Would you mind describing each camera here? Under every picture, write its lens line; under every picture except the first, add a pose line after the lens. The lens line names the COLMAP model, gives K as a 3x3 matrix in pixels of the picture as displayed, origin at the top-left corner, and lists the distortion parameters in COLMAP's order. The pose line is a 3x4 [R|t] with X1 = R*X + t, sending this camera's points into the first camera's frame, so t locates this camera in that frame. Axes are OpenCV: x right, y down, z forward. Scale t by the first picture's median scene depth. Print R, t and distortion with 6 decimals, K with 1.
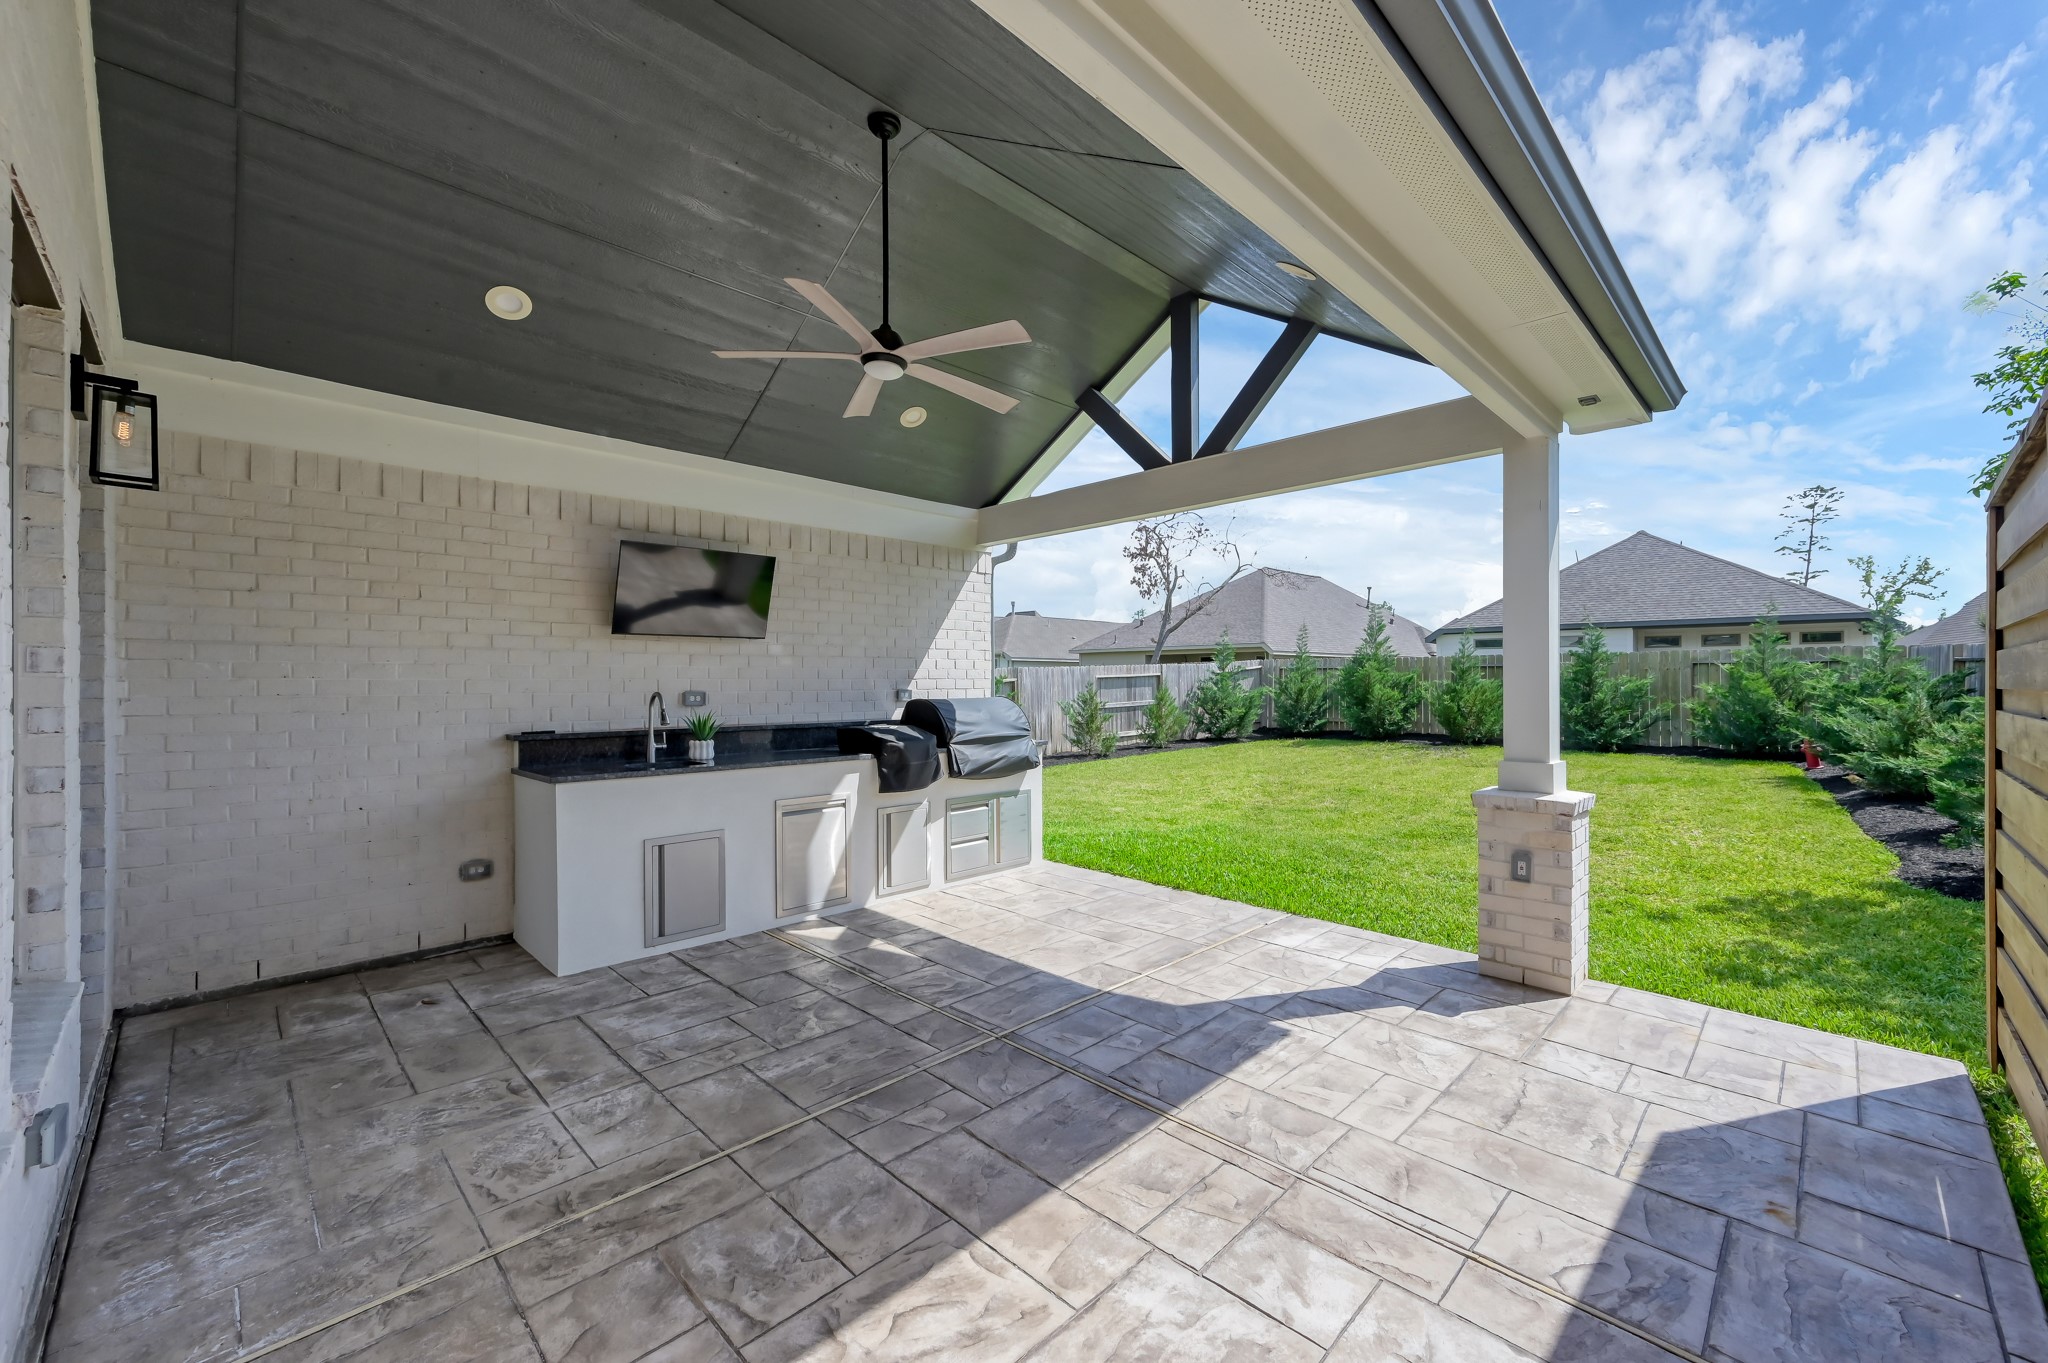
lens RADIAL K [[807.1, 0, 1026.3], [0, 807.1, 681.9], [0, 0, 1]] dist [0.001123, 0.000367]
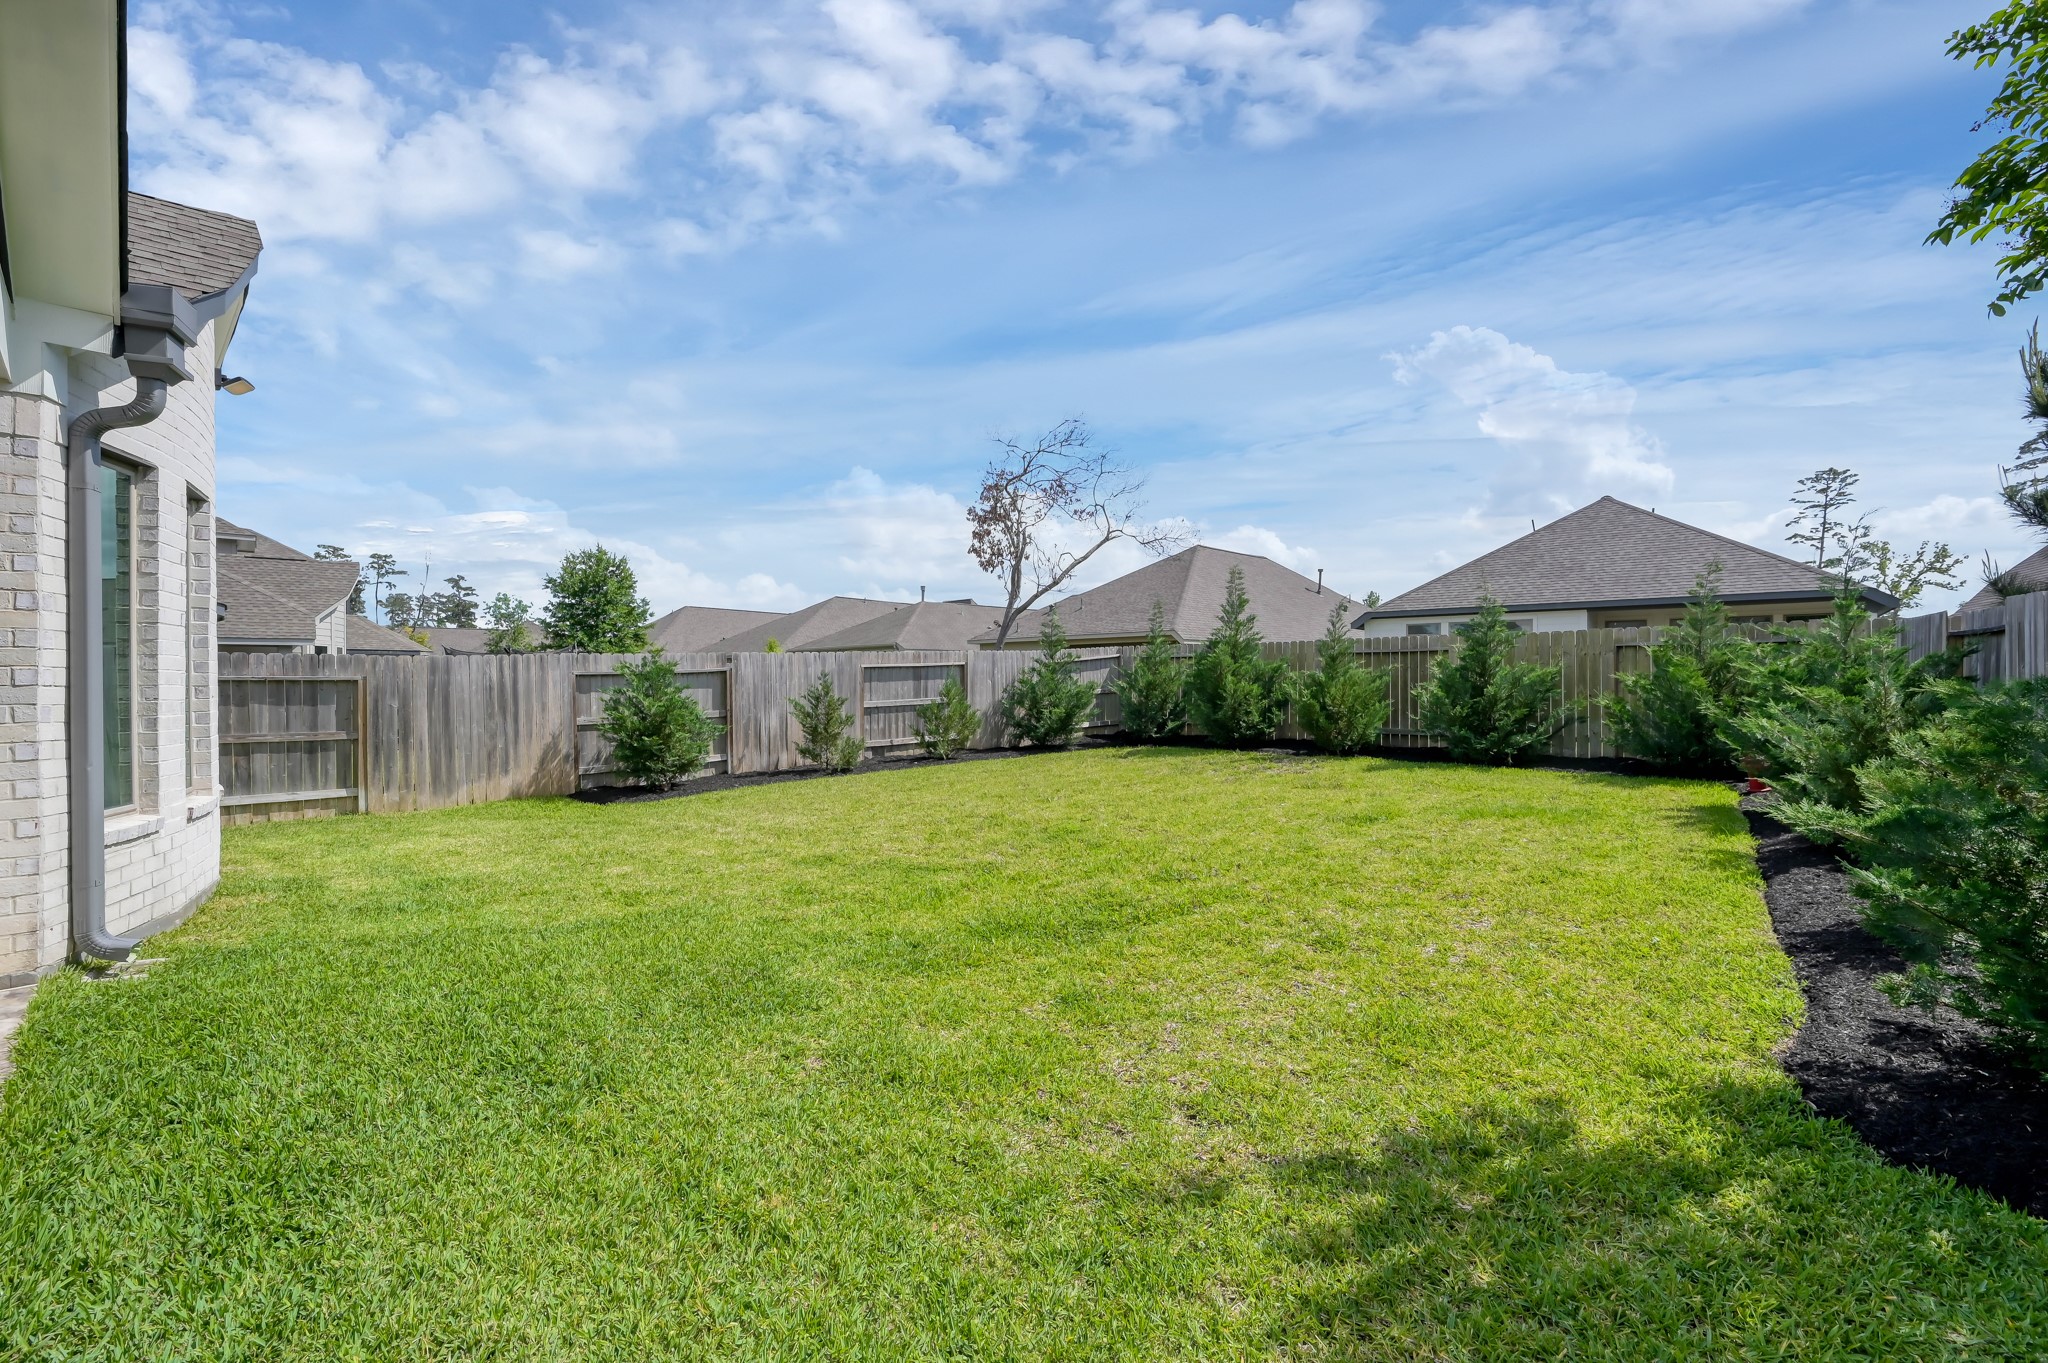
lens RADIAL K [[863.9, 0, 1024.0], [0, 863.9, 681.5], [0, 0, 1]] dist [-0.001572, -0.000294]
pose [[0.999826, 0.000144, 0.018648, 0.711962], [-0.000169, 0.999999, 0.001329, 0.023255], [-0.018648, -0.001332, 0.999825, 0.579203]]
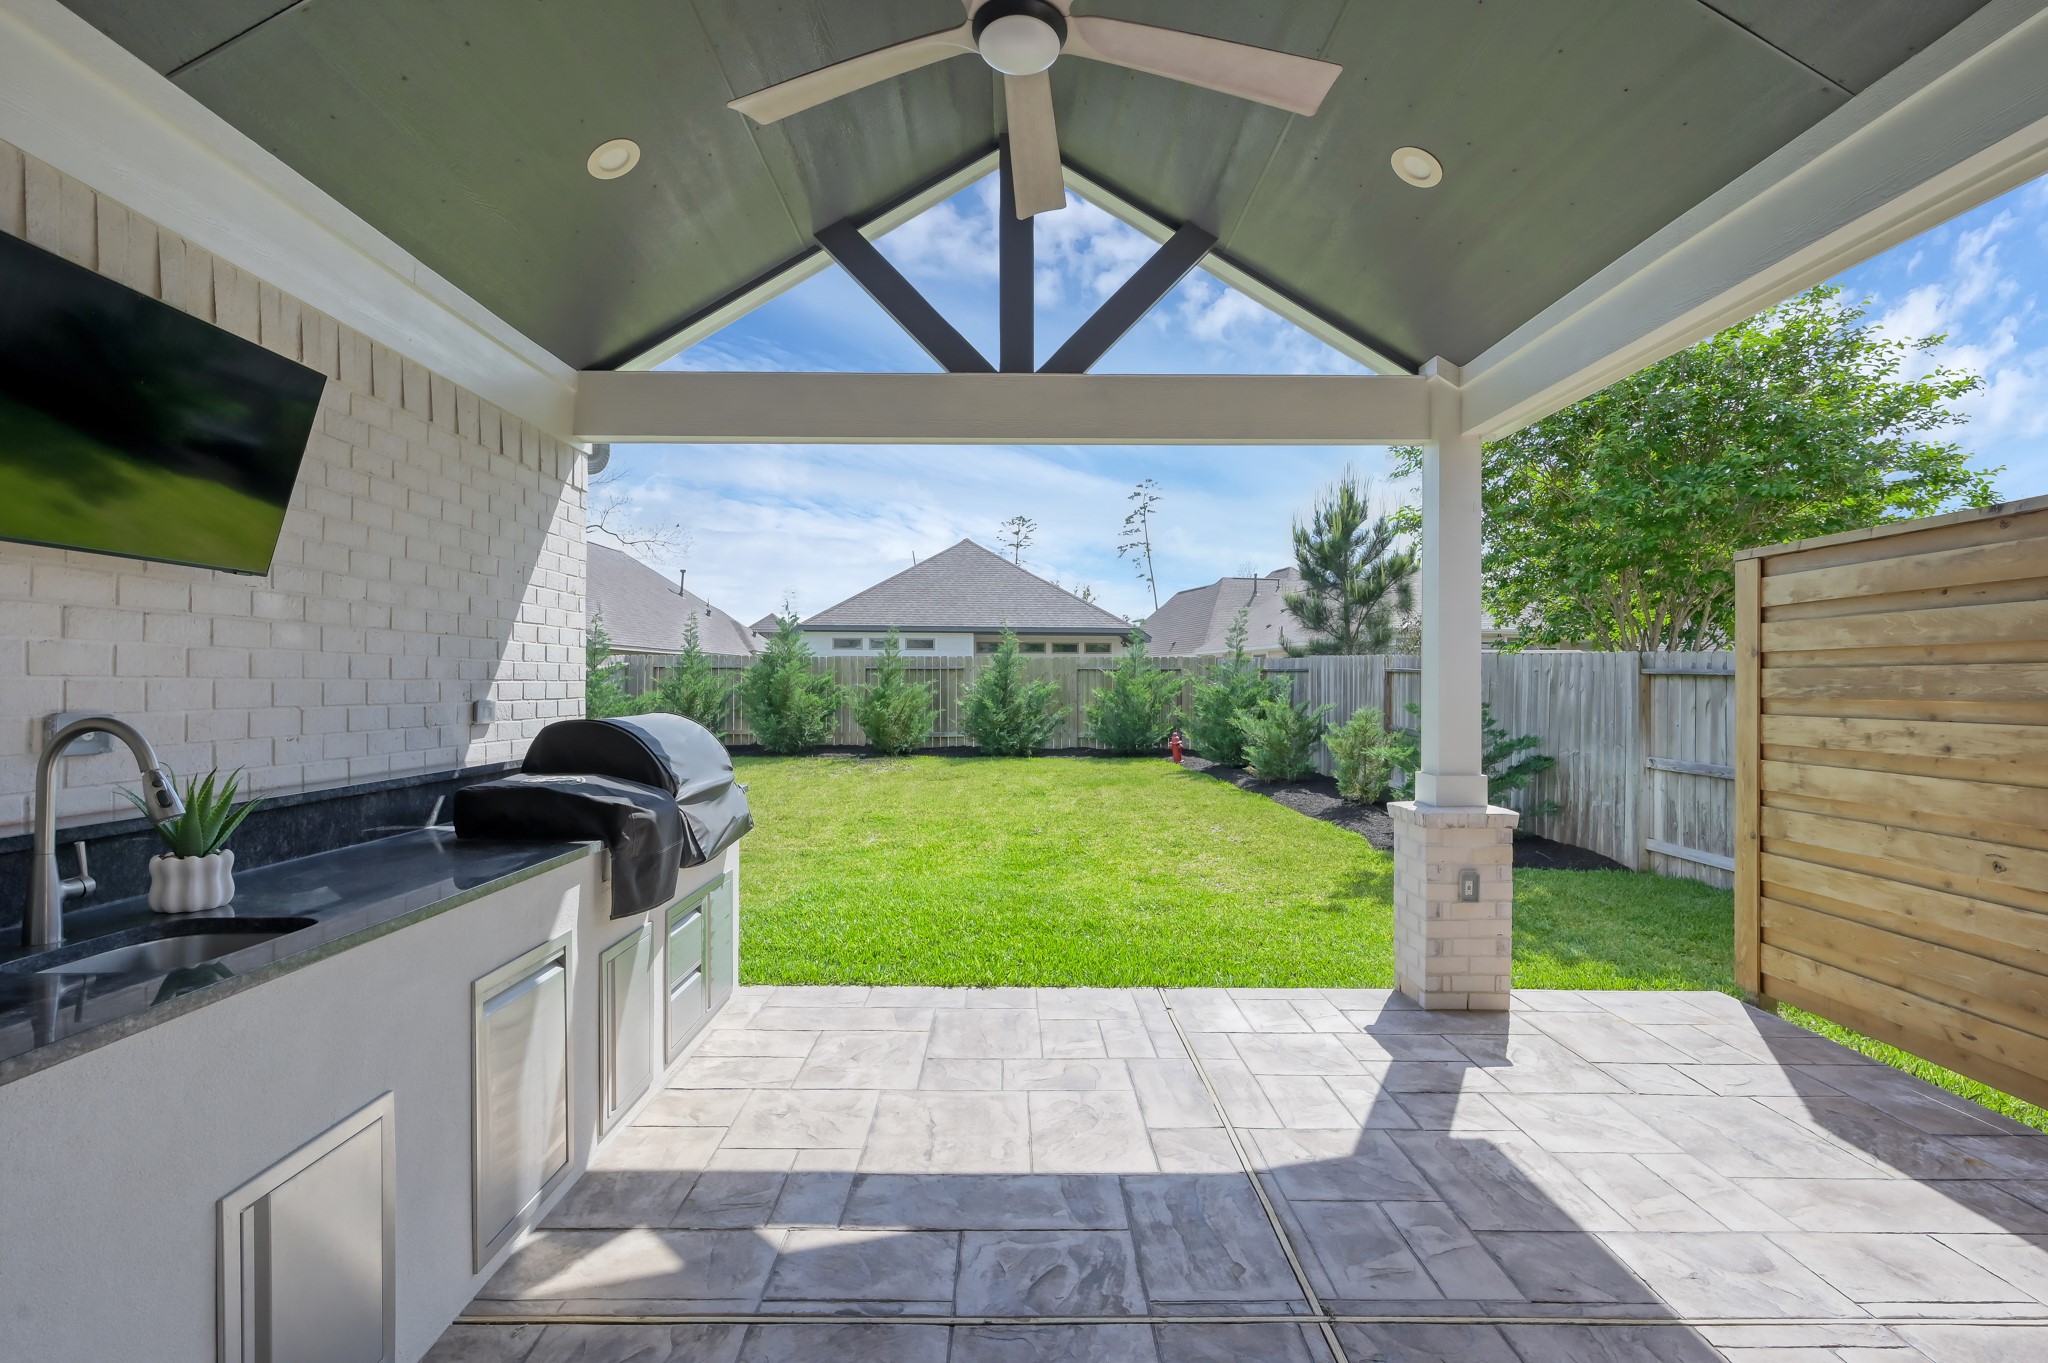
lens RADIAL K [[979.9, 0, 1020.2], [0, 979.9, 684.8], [0, 0, 1]] dist [-0.000443, -0.000184]
pose [[0.702304, 0.004738, 0.711862, -0.397659], [-0.005653, 0.999983, -0.001079, -0.001941], [-0.711855, -0.003266, 0.702319, 0.394161]]
